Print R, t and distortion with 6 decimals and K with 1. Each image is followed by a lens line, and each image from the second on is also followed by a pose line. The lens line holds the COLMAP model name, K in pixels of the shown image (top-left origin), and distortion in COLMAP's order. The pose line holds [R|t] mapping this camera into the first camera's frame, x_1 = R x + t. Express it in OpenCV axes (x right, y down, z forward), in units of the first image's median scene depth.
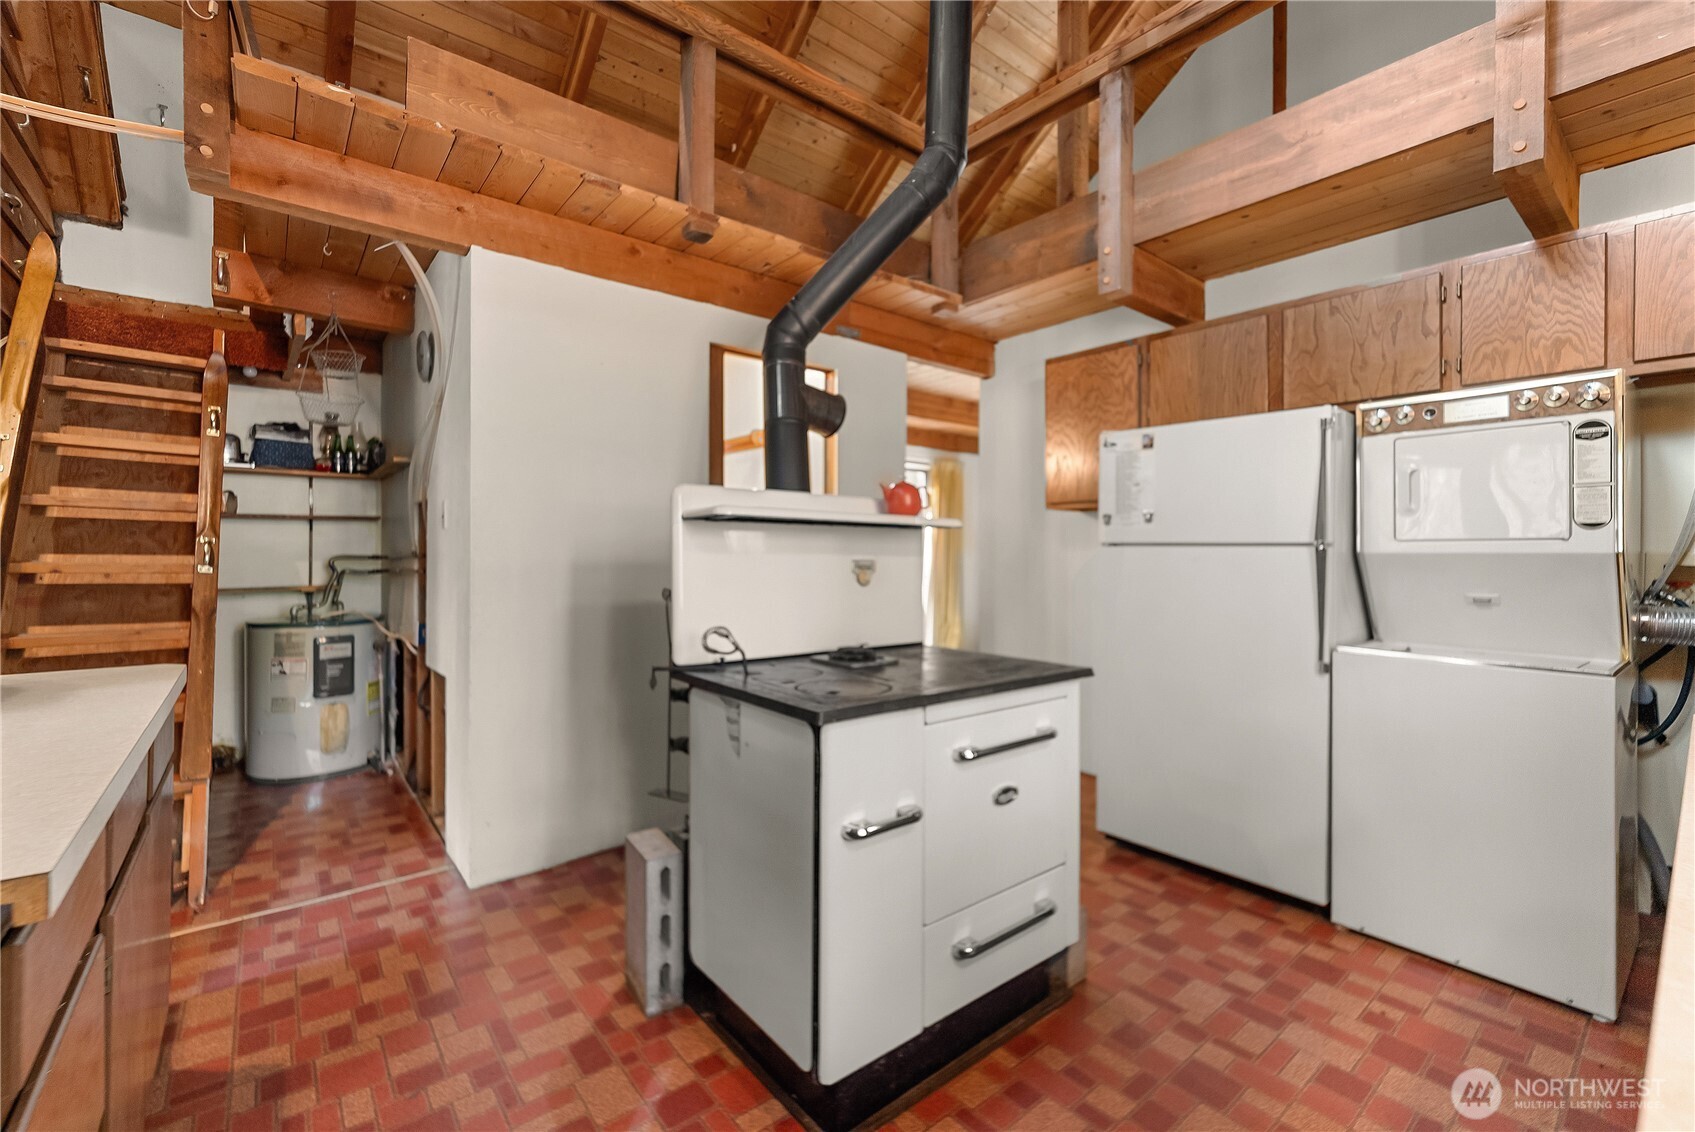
lens RADIAL K [[718.7, 0, 875.5], [0, 718.7, 560.2], [0, 0, 1]] dist [-0.001457, 0.000154]
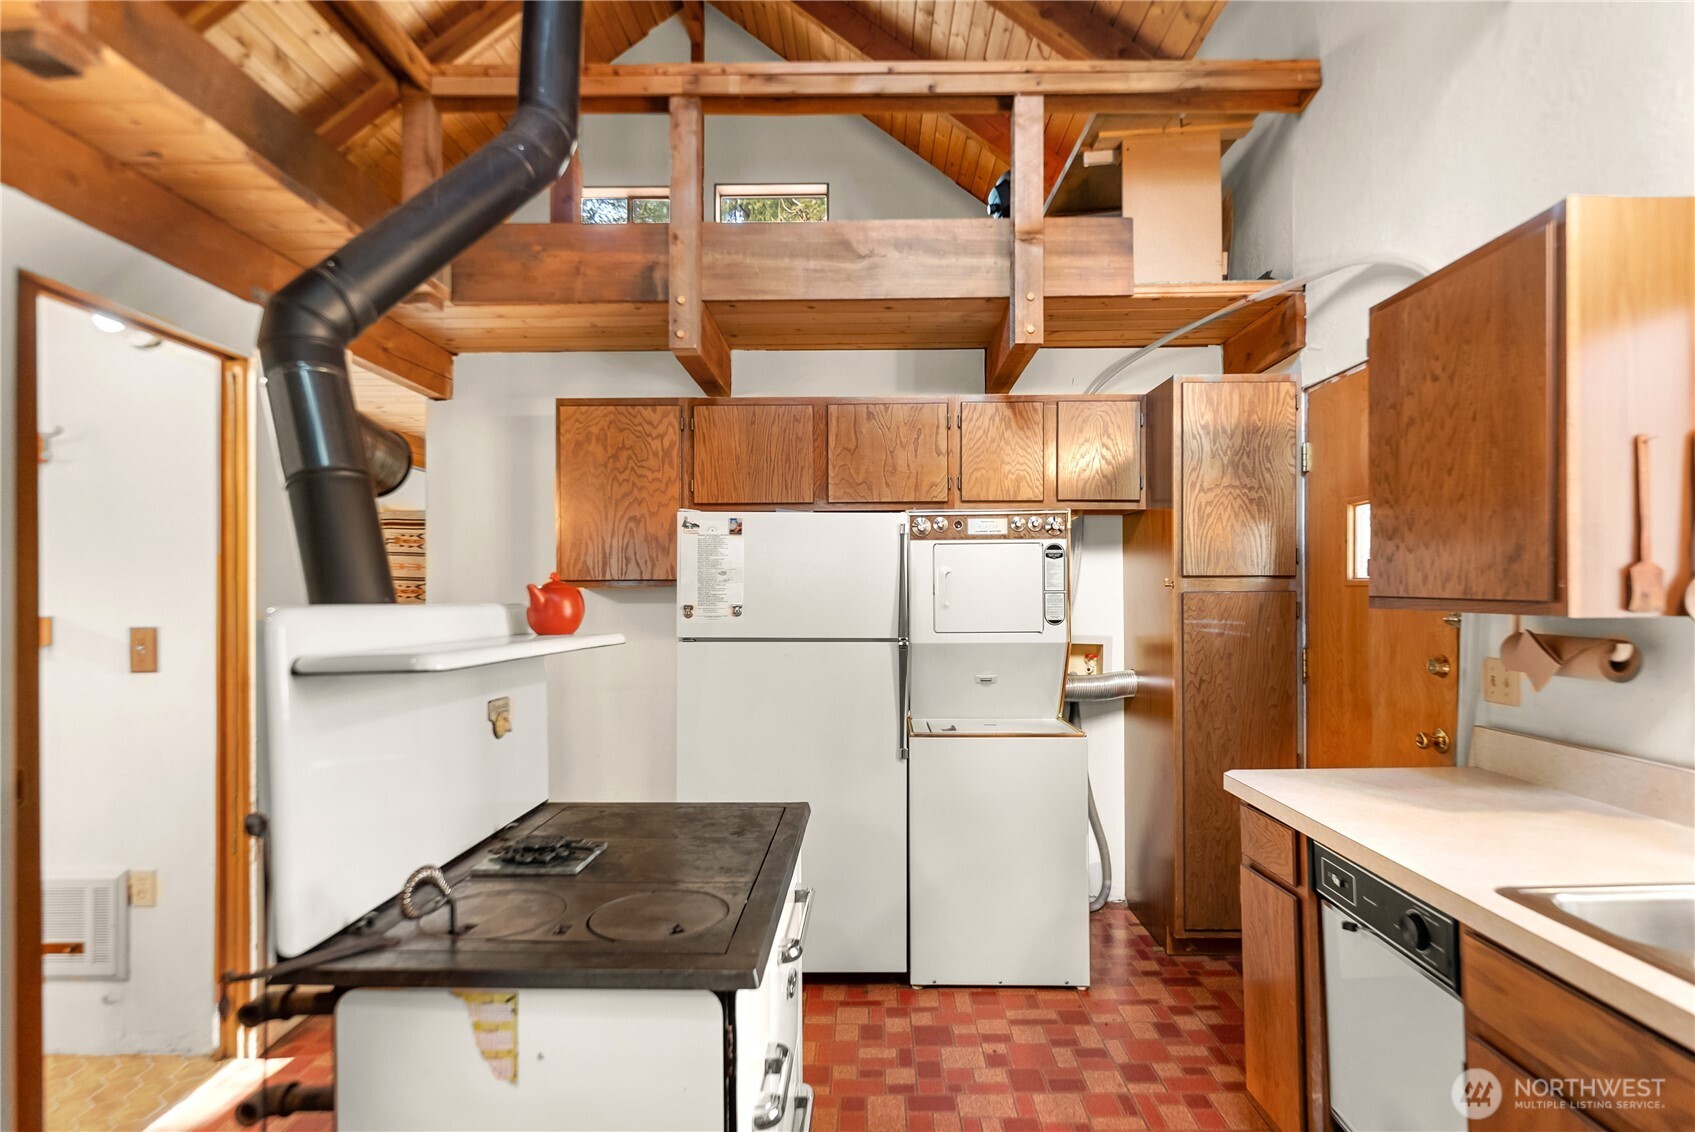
lens RADIAL K [[828.7, 0, 854.7], [0, 828.7, 593.4], [0, 0, 1]] dist [0.002224, 0.000389]
pose [[0.651612, -0.004940, 0.758536, -0.318640], [0.009316, 0.999955, -0.001491, -0.077717], [-0.758495, 0.008039, 0.651630, 0.203252]]
